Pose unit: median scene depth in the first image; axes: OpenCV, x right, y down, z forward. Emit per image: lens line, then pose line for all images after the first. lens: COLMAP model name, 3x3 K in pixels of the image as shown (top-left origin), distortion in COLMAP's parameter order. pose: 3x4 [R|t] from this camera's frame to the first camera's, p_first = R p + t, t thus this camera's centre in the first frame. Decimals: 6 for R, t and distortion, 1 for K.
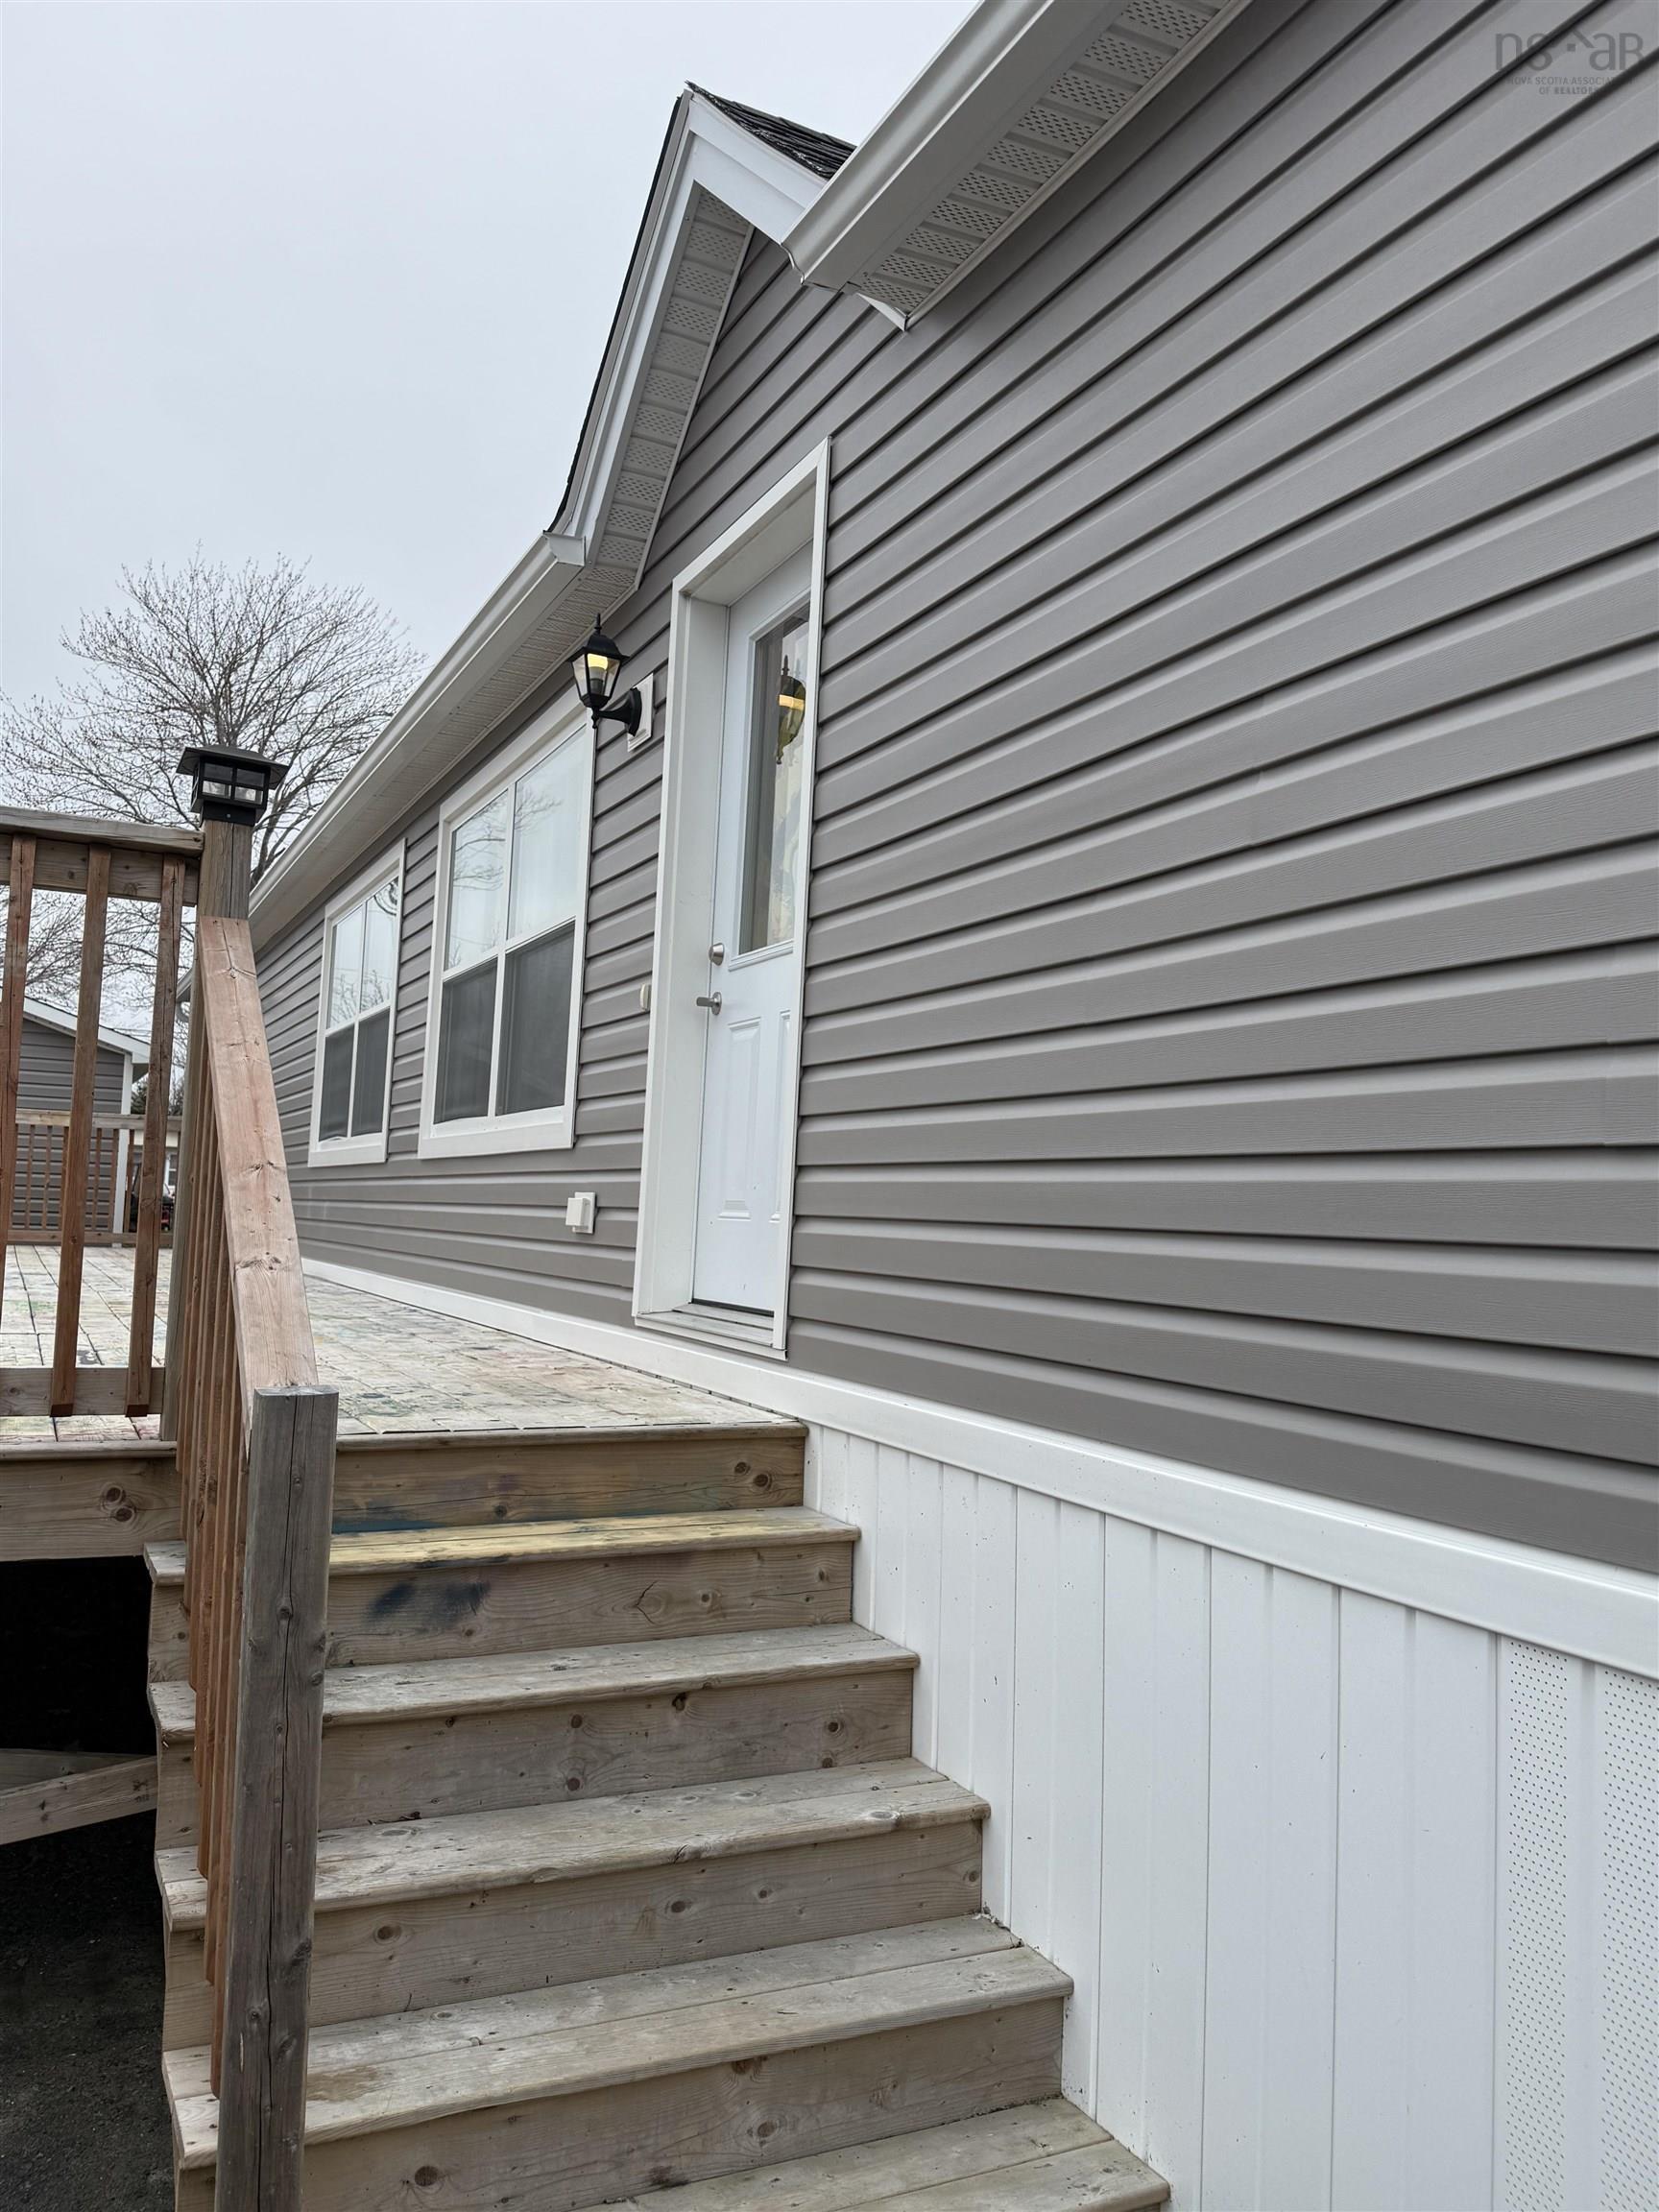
lens RADIAL K [[1700.7, 0, 829.5], [0, 1700.7, 1106.0], [0, 0, 1]] dist [0.039244, 0.001374]
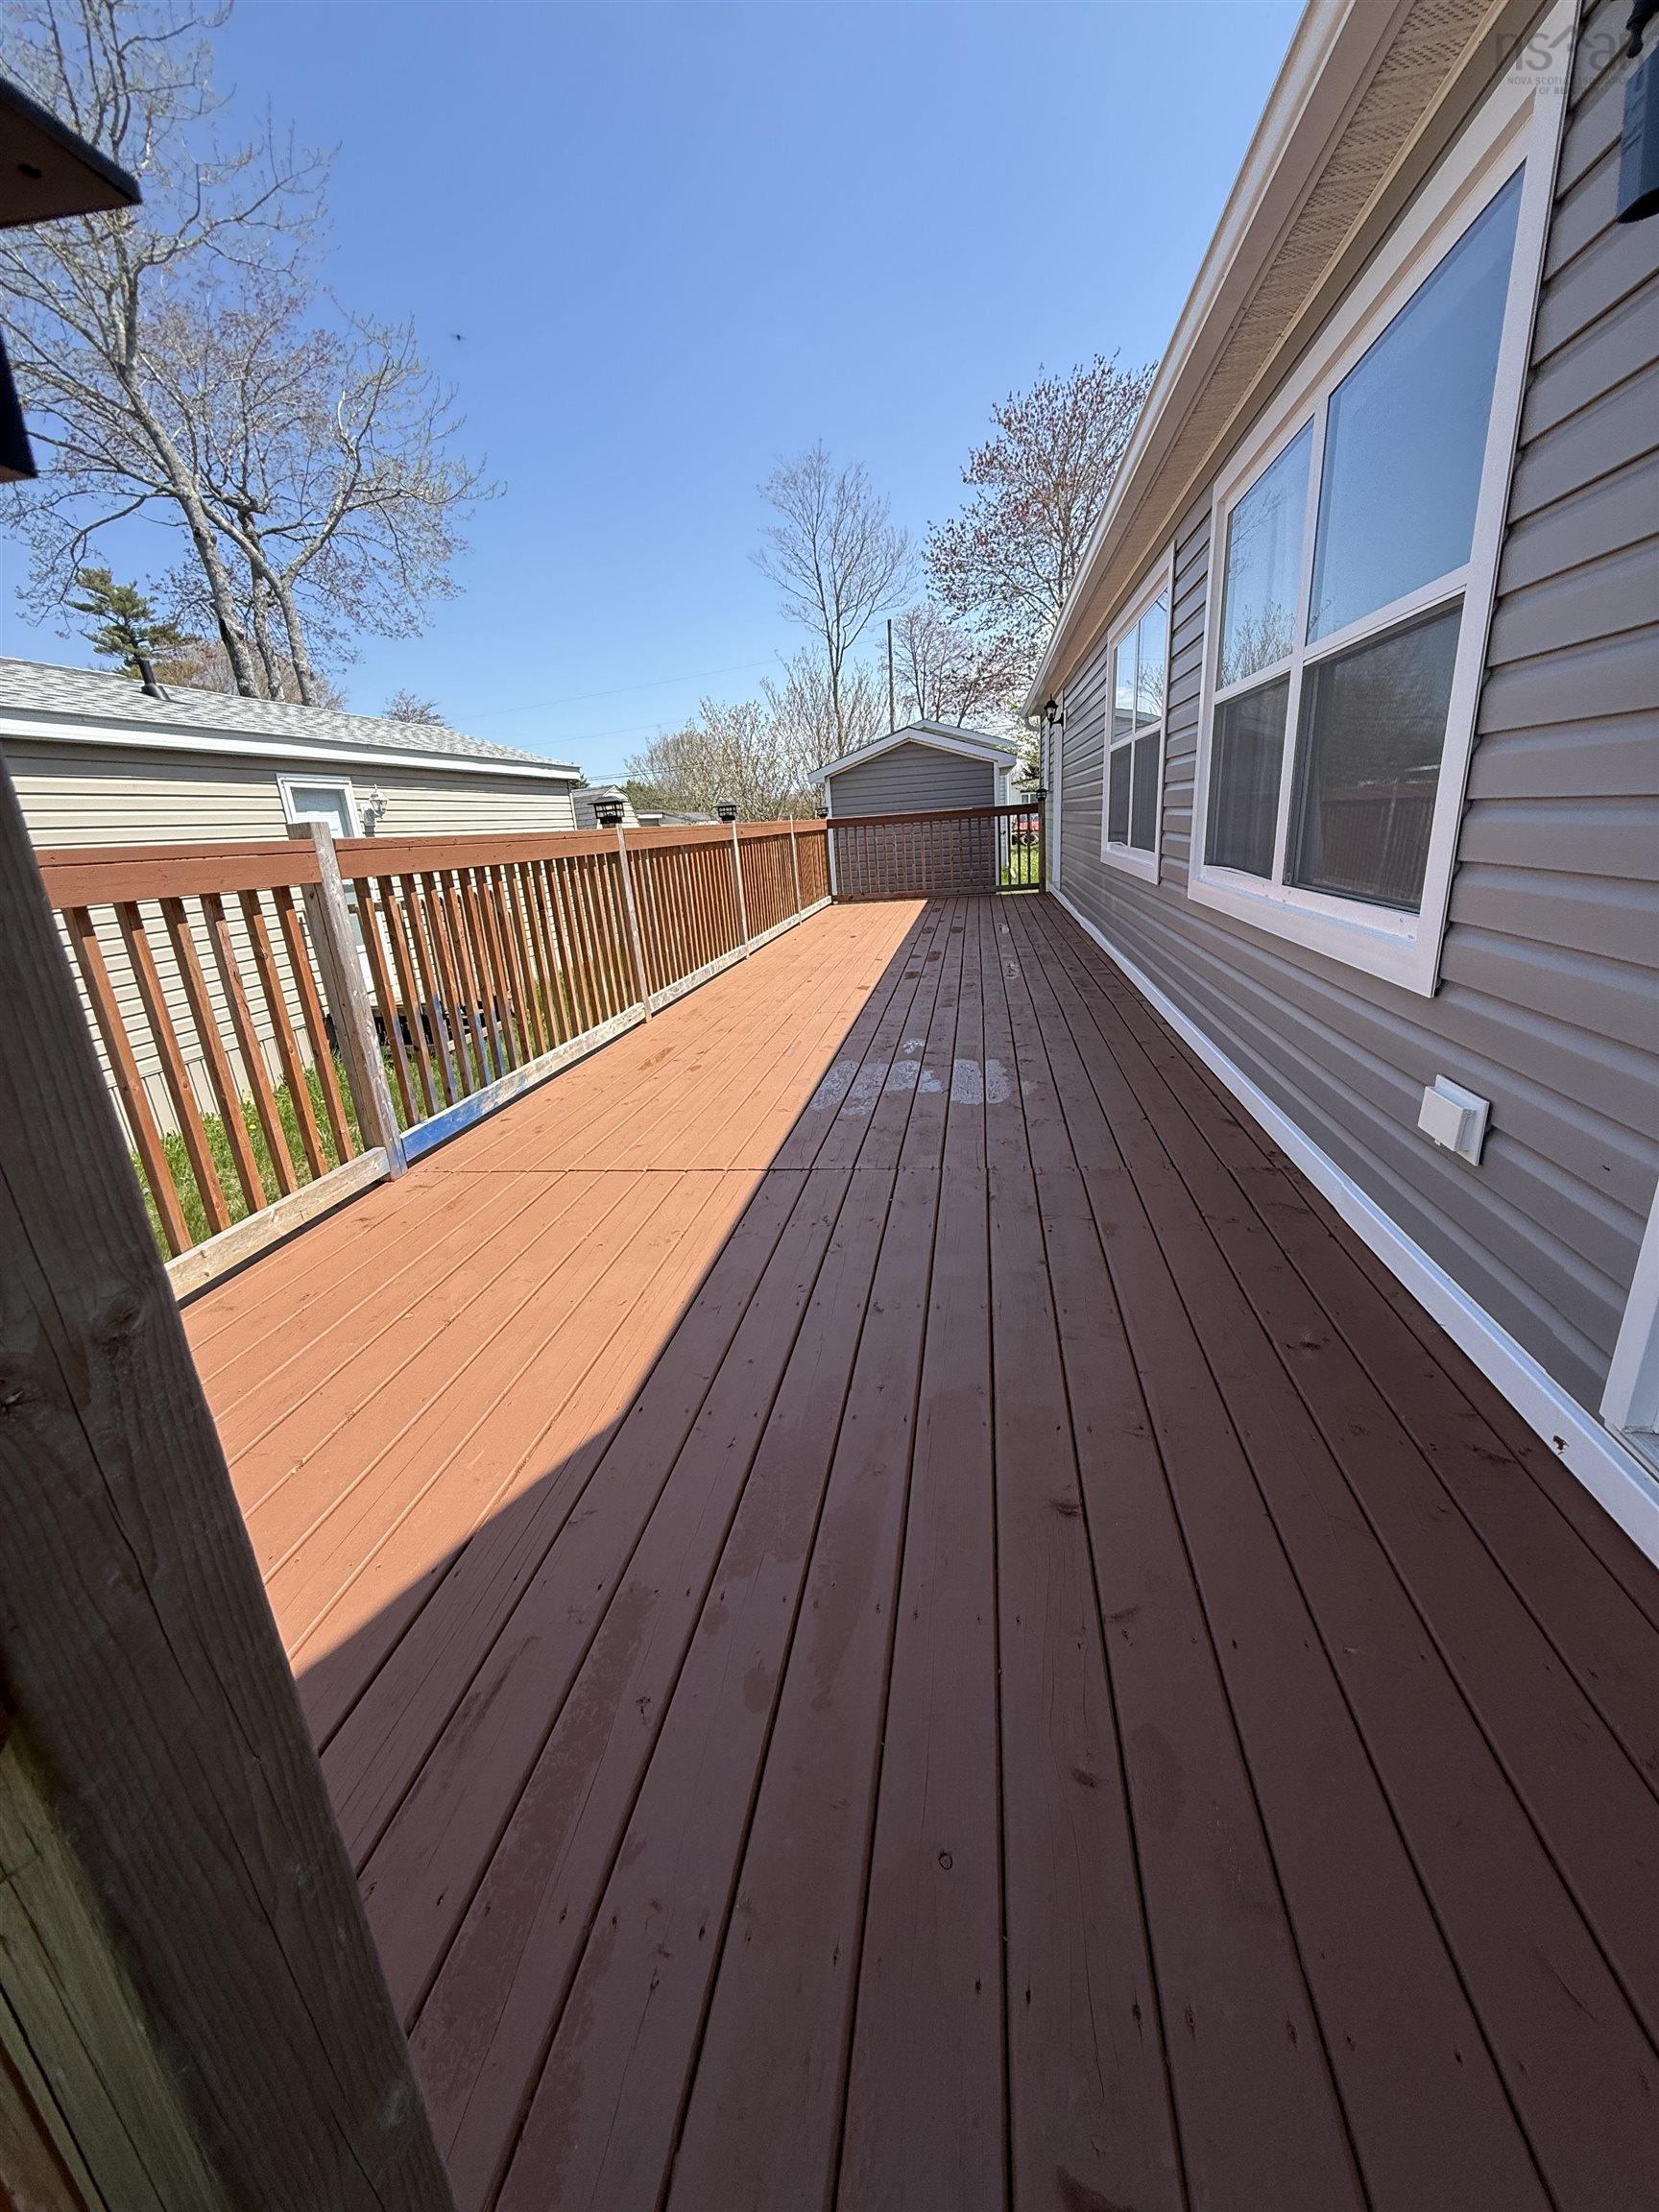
lens RADIAL K [[895.9, 0, 826.9], [0, 895.9, 1106.0], [0, 0, 1]] dist [0.004597, 0.000164]
pose [[0.815564, 0.078701, -0.573289, -0.126930], [0.140982, 0.933832, 0.328758, -0.073250], [0.561230, -0.348946, 0.750505, 0.546634]]
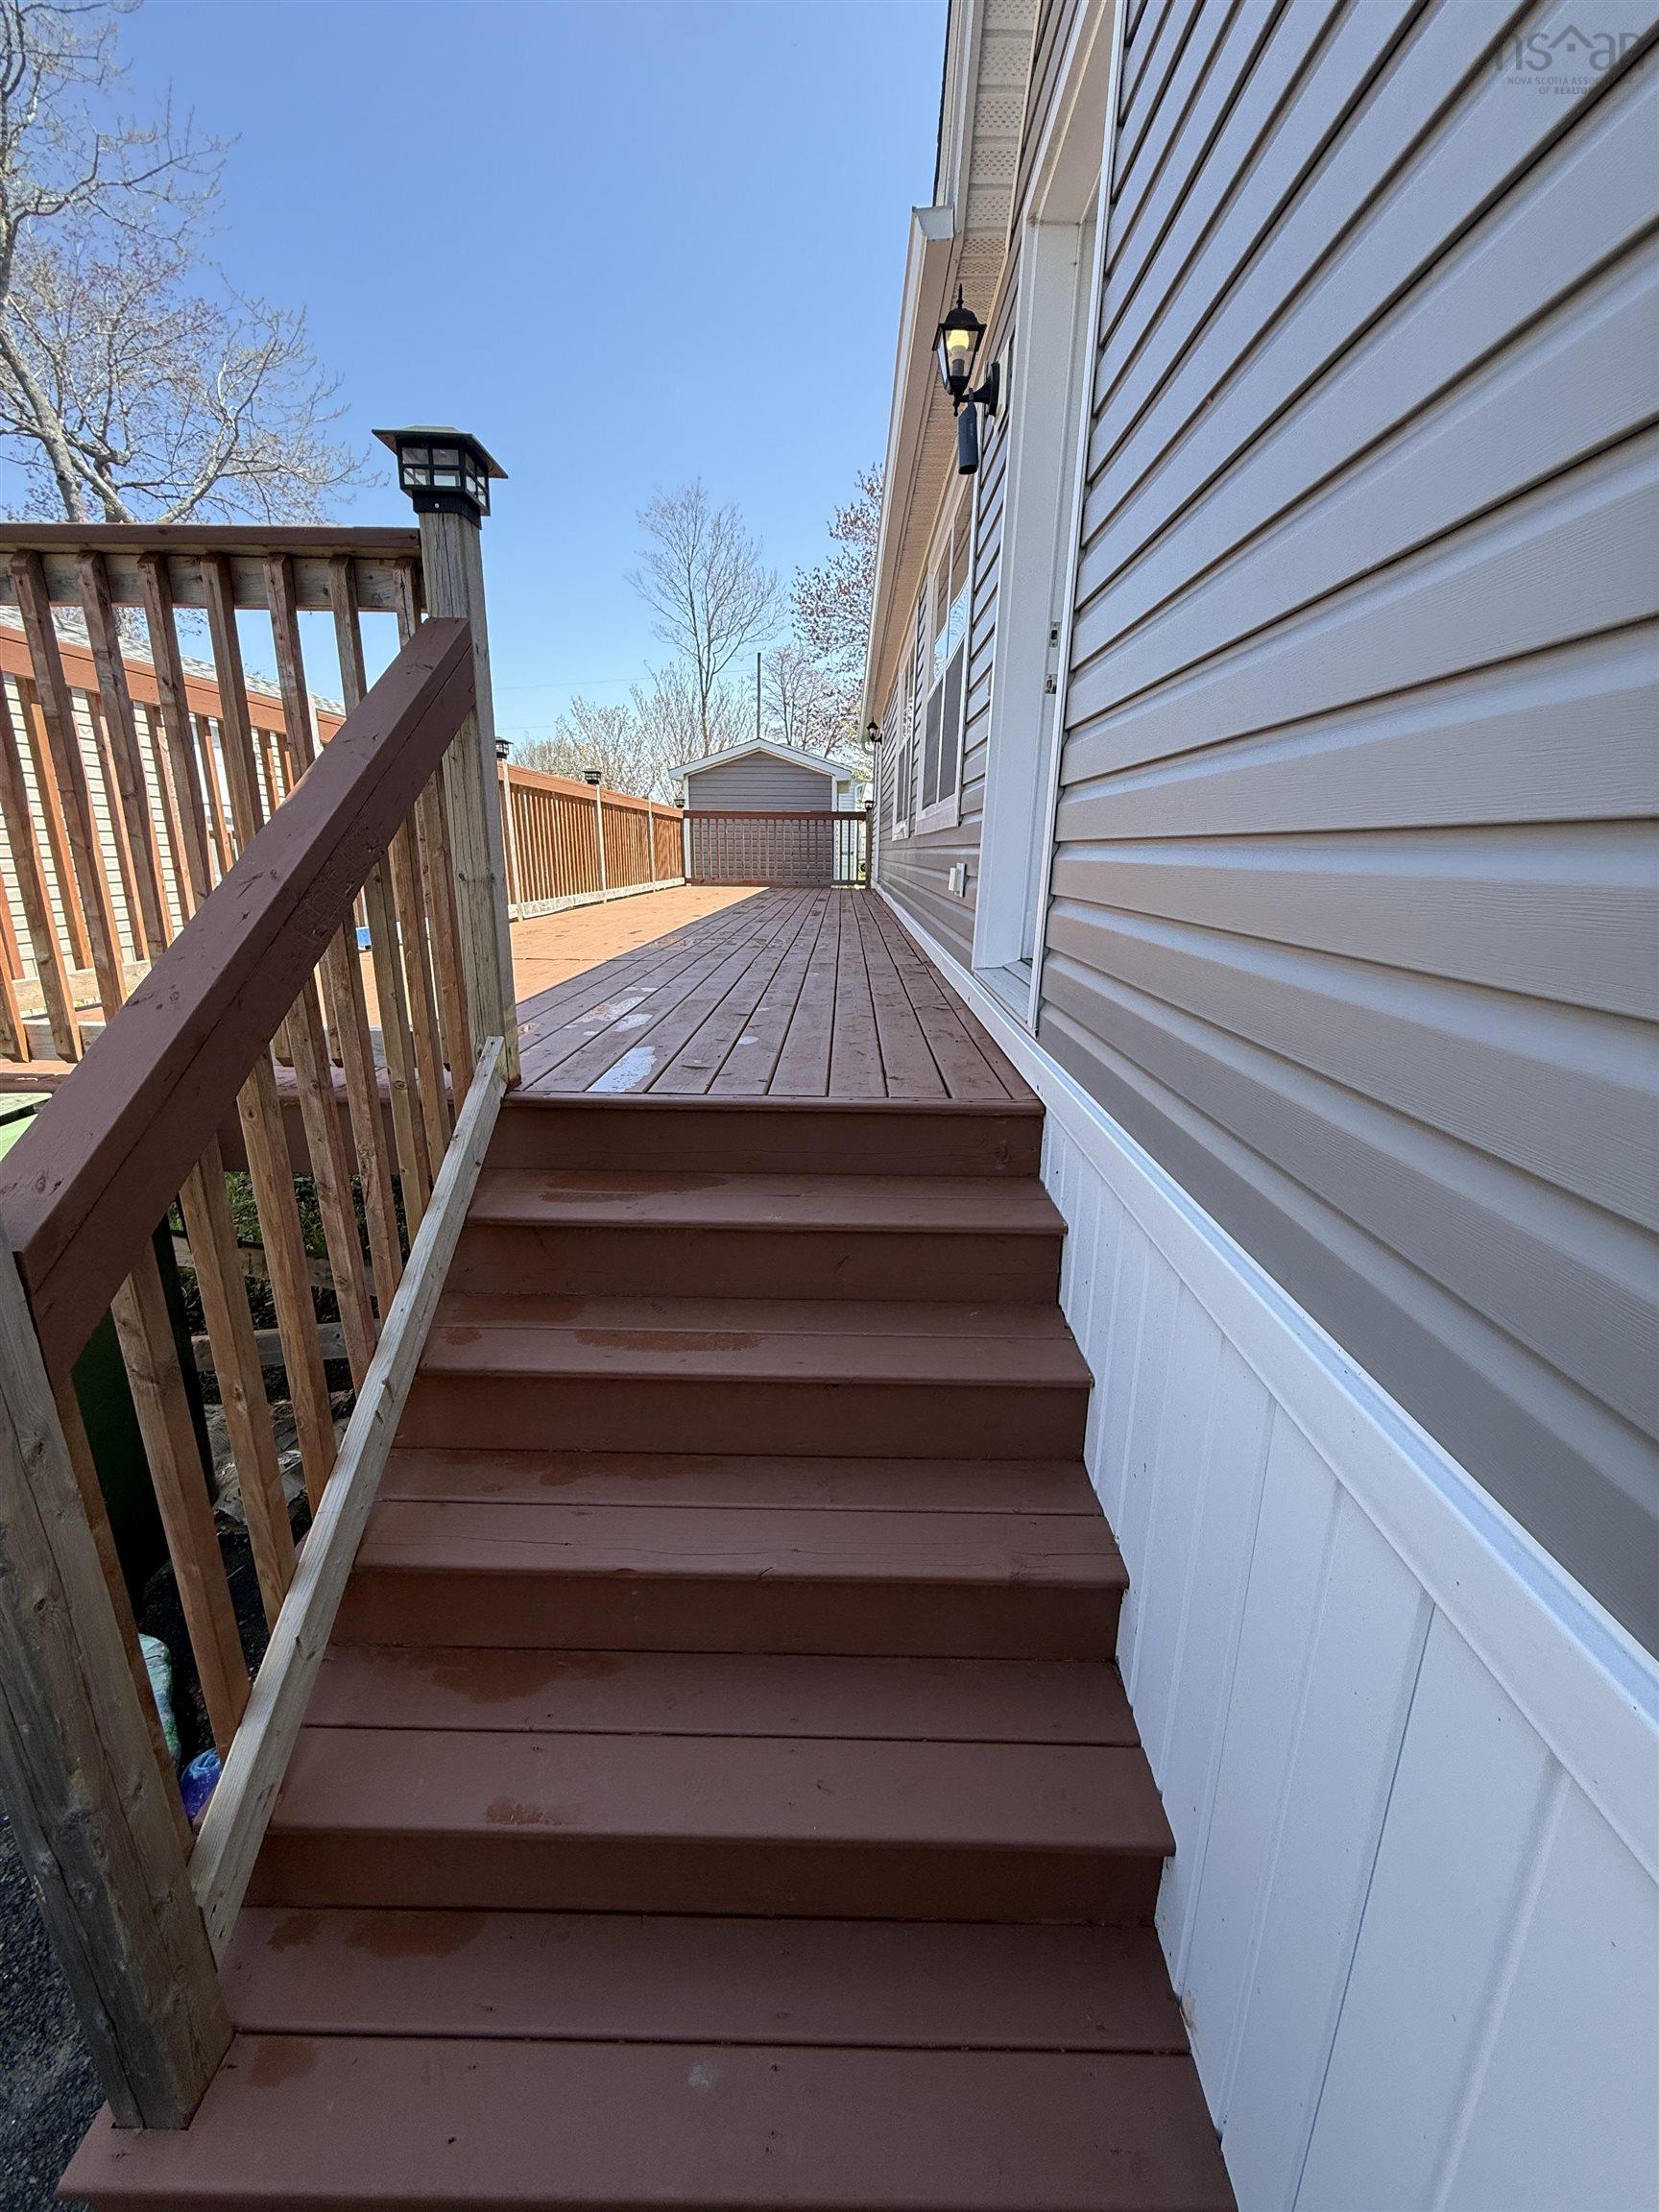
lens RADIAL K [[897.9, 0, 829.5], [0, 897.9, 1106.0], [0, 0, 1]] dist [0.001869, 0.000478]
pose [[0.893714, 0.094884, -0.438490, 0.067825], [0.052692, 0.948415, 0.312621, 0.007095], [0.445533, -0.302498, 0.842612, 0.303003]]
